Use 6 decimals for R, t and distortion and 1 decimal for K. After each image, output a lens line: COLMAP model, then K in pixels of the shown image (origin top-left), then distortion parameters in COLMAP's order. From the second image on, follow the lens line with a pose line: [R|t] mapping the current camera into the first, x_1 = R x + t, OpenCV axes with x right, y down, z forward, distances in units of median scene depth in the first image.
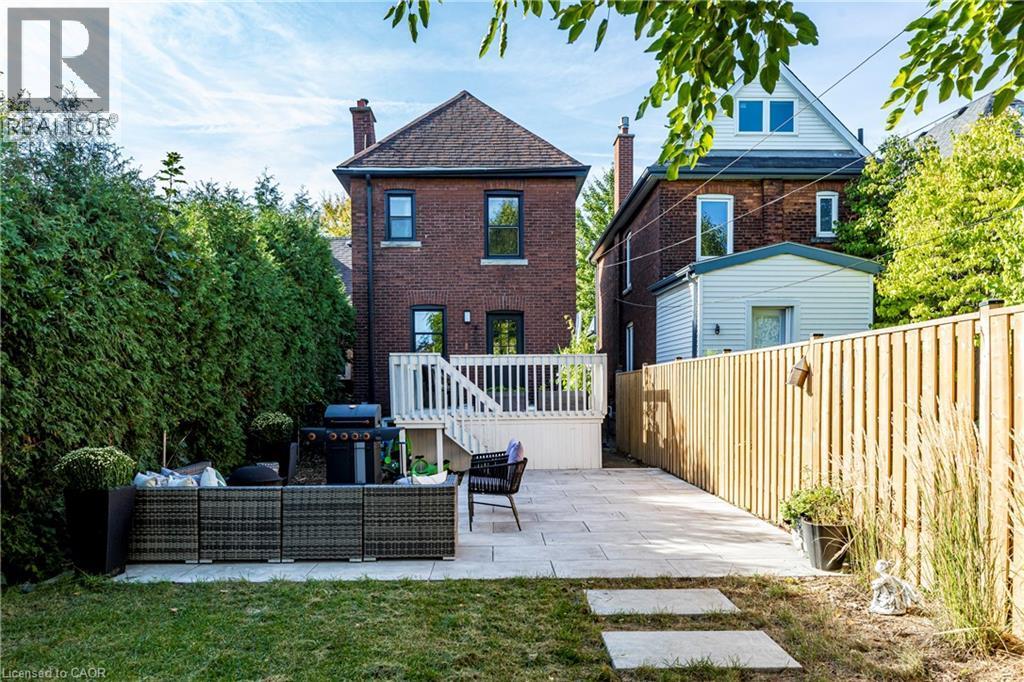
lens RADIAL K [[553.6, 0, 510.0], [0, 553.6, 373.1], [0, 0, 1]] dist [-0.000069, 0.000028]
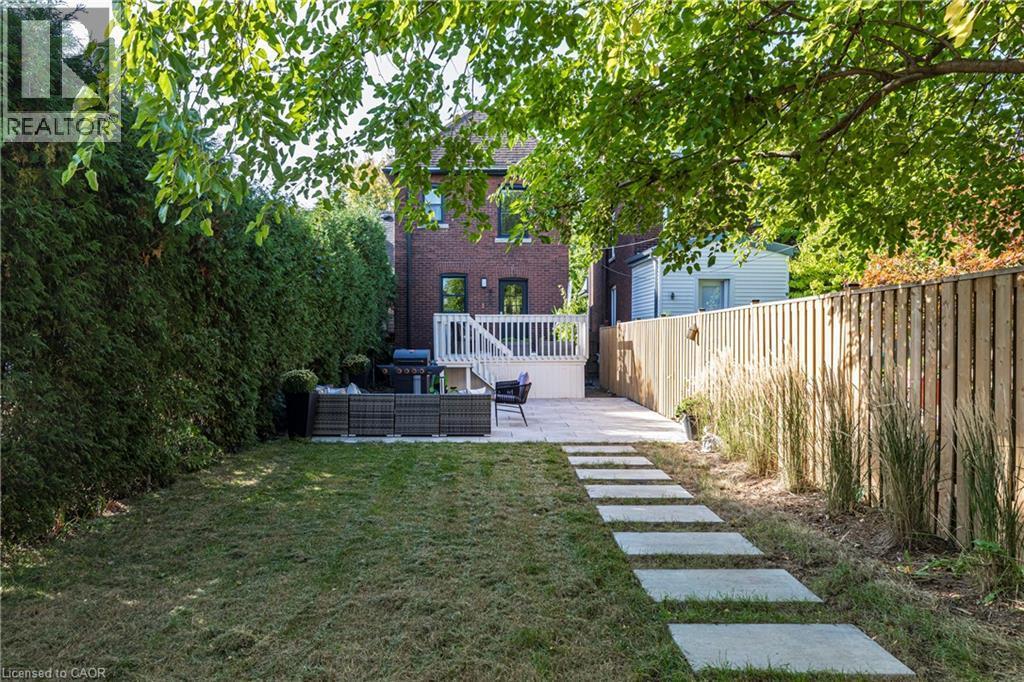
lens RADIAL K [[461.4, 0, 513.1], [0, 461.4, 326.7], [0, 0, 1]] dist [0.000020, 0.000123]
pose [[0.999962, 0.006912, -0.005279, -0.007090], [-0.006901, 0.999974, 0.002251, -0.005744], [0.005294, -0.002214, 0.999984, -0.151934]]
